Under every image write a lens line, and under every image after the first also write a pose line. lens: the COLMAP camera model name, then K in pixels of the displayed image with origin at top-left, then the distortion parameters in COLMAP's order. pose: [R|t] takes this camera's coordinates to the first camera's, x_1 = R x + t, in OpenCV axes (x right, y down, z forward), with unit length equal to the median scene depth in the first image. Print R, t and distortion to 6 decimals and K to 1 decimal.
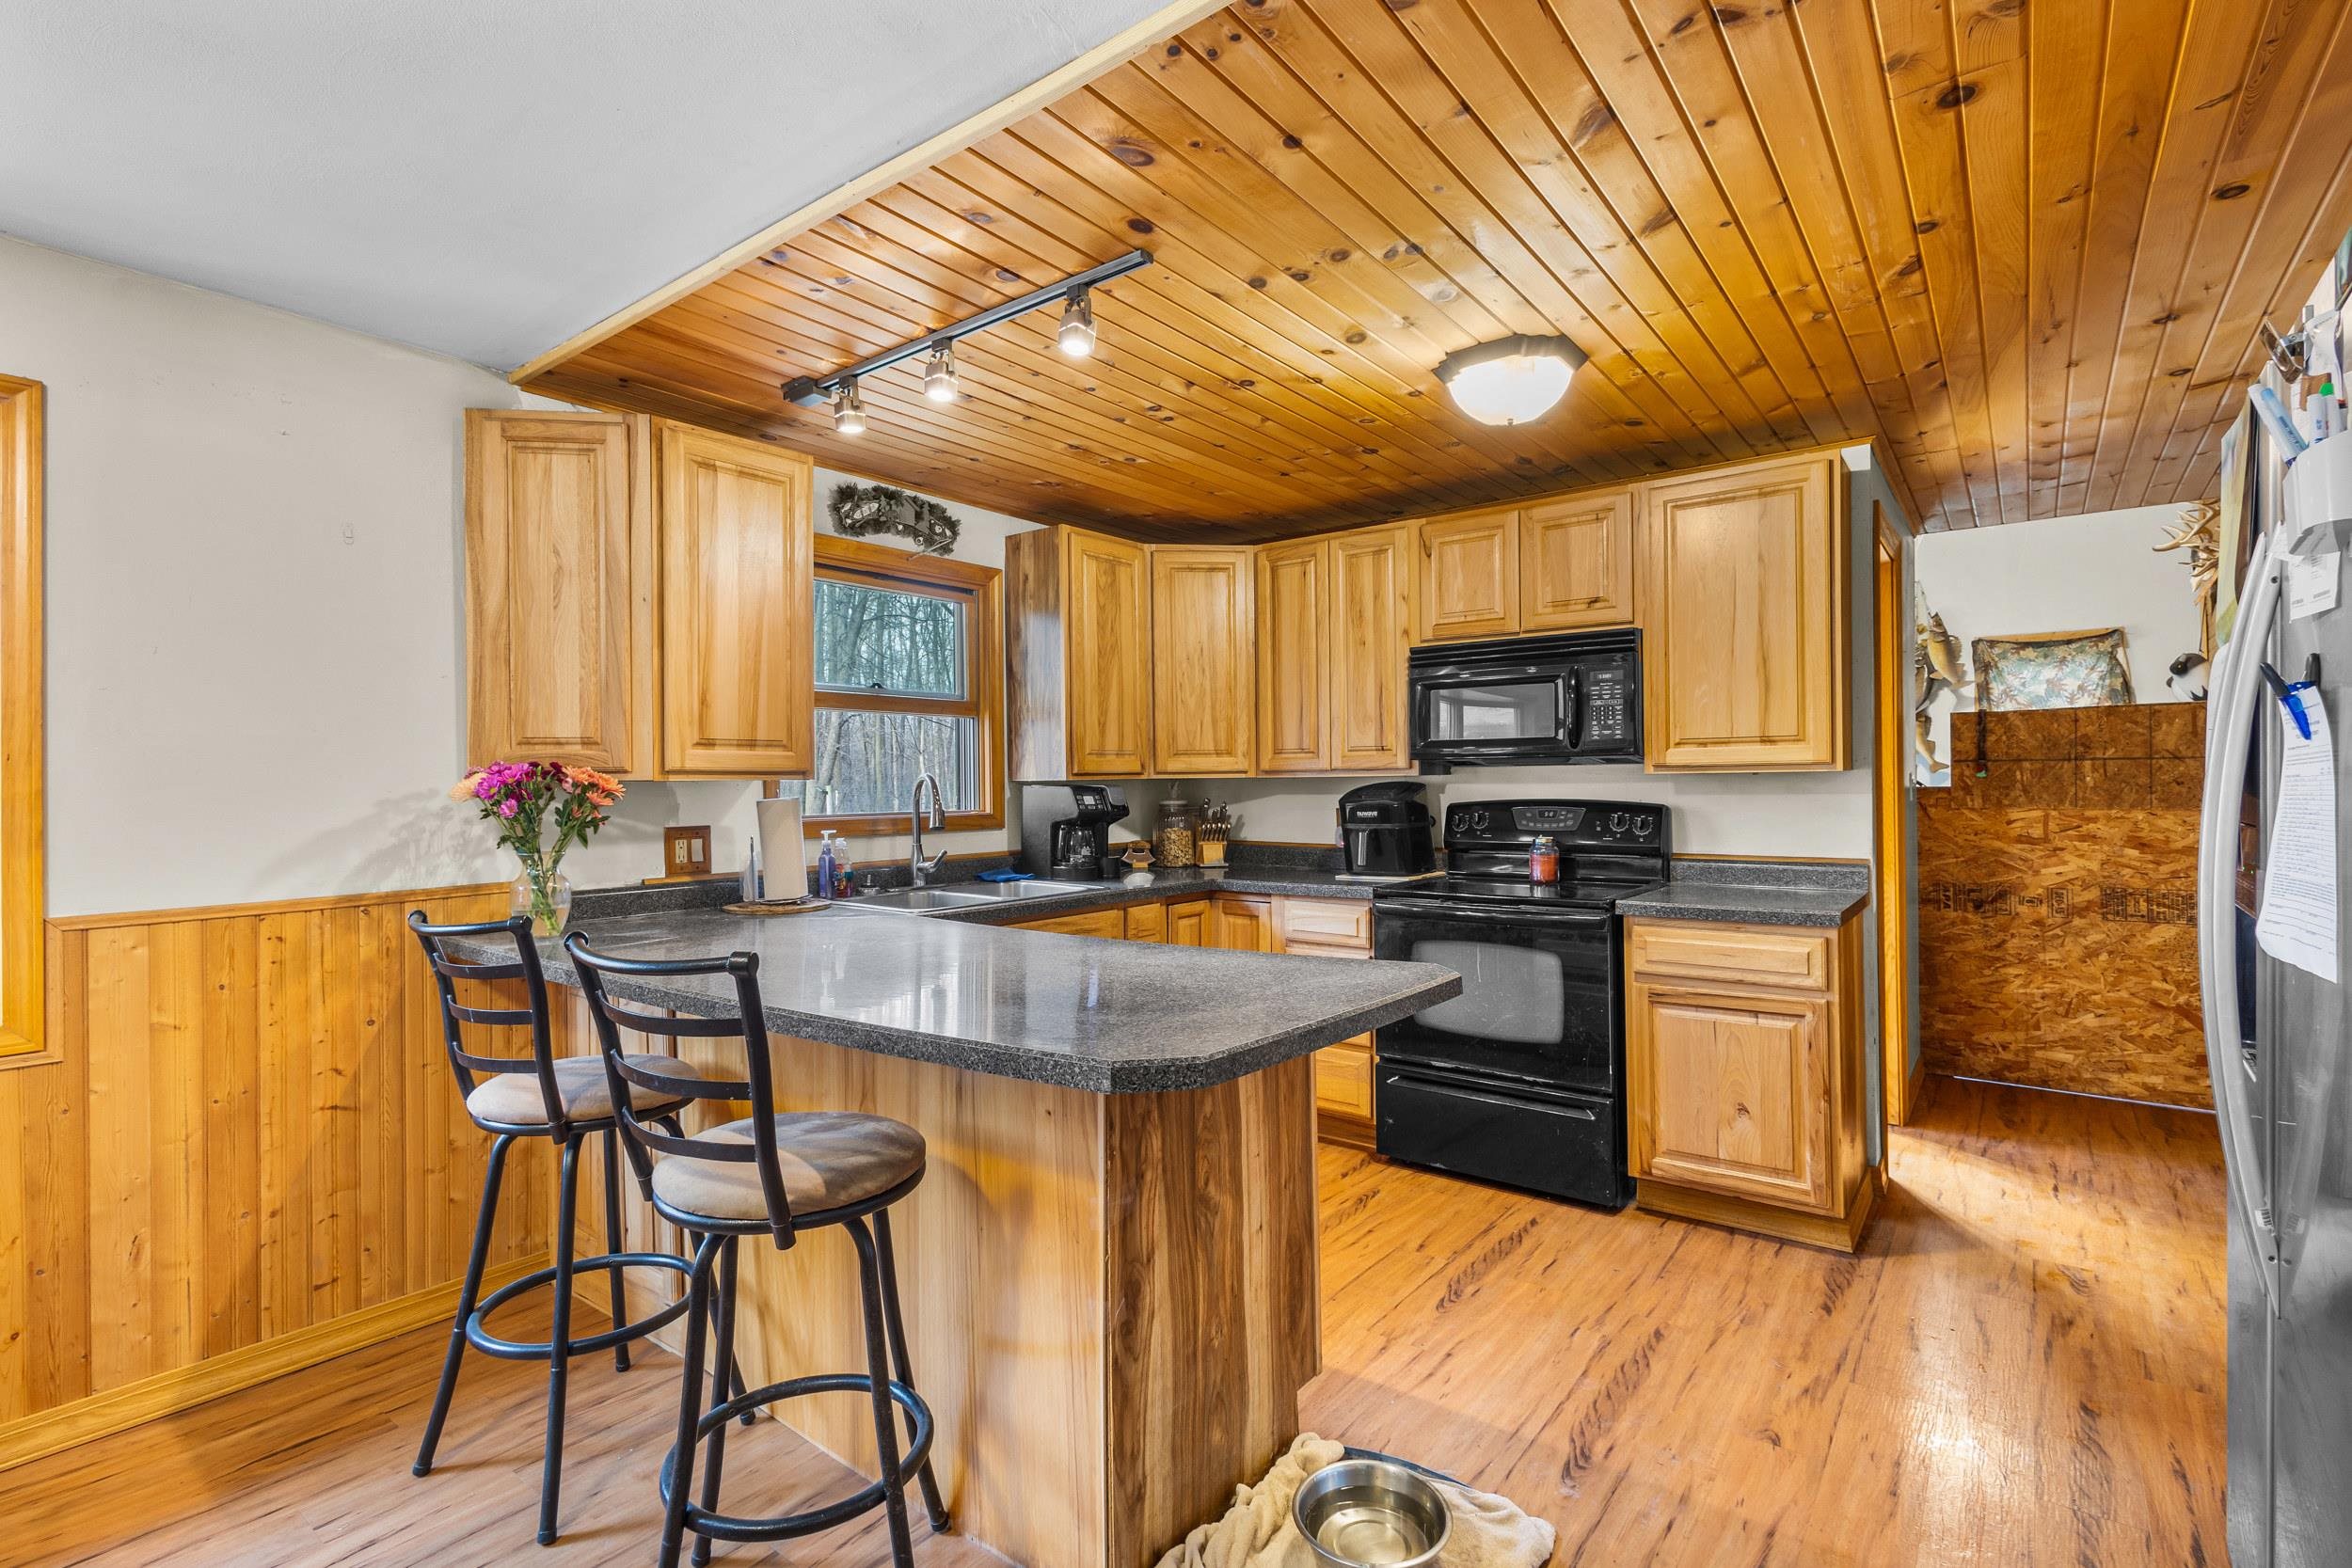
lens RADIAL K [[1096.3, 0, 1173.0], [0, 1096.3, 782.7], [0, 0, 1]] dist [0.002257, 0.000604]
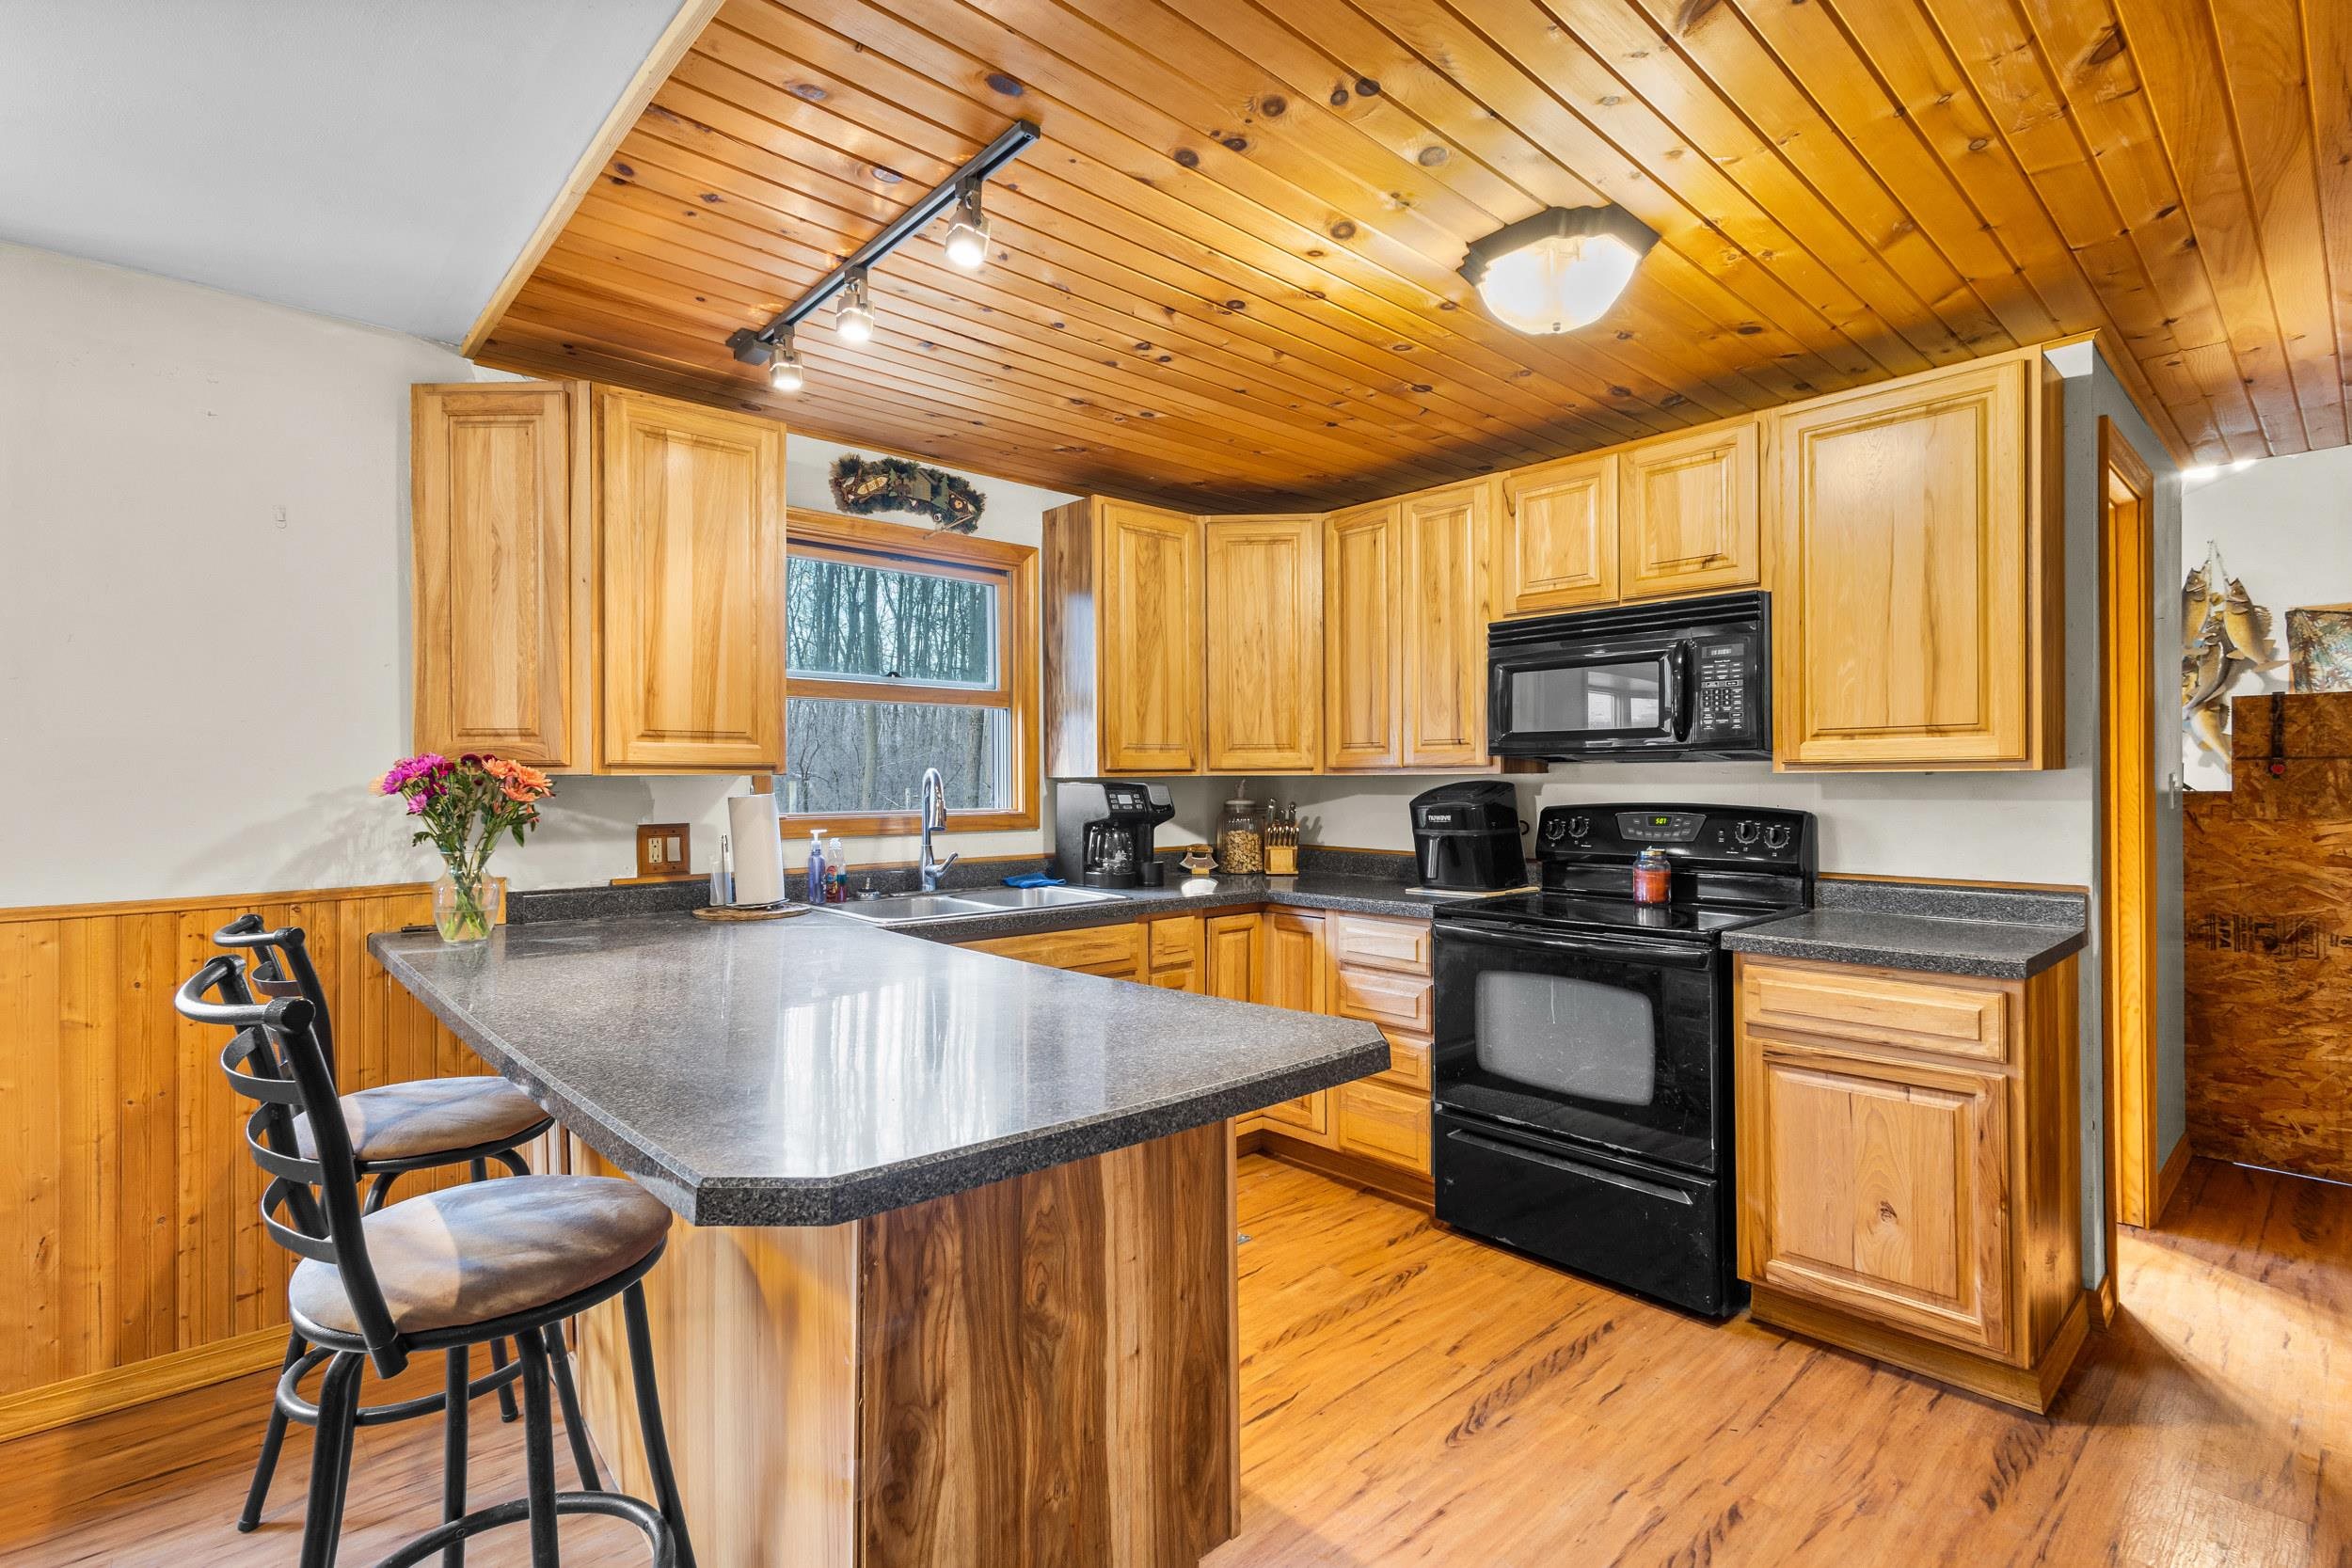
lens RADIAL K [[1091.7, 0, 1171.9], [0, 1091.7, 781.0], [0, 0, 1]] dist [0.008420, -0.004945]
pose [[0.984846, 0.006108, -0.173322, 0.155913], [-0.005870, 0.999981, 0.001884, -0.001359], [0.173331, -0.000838, 0.984863, 0.157307]]
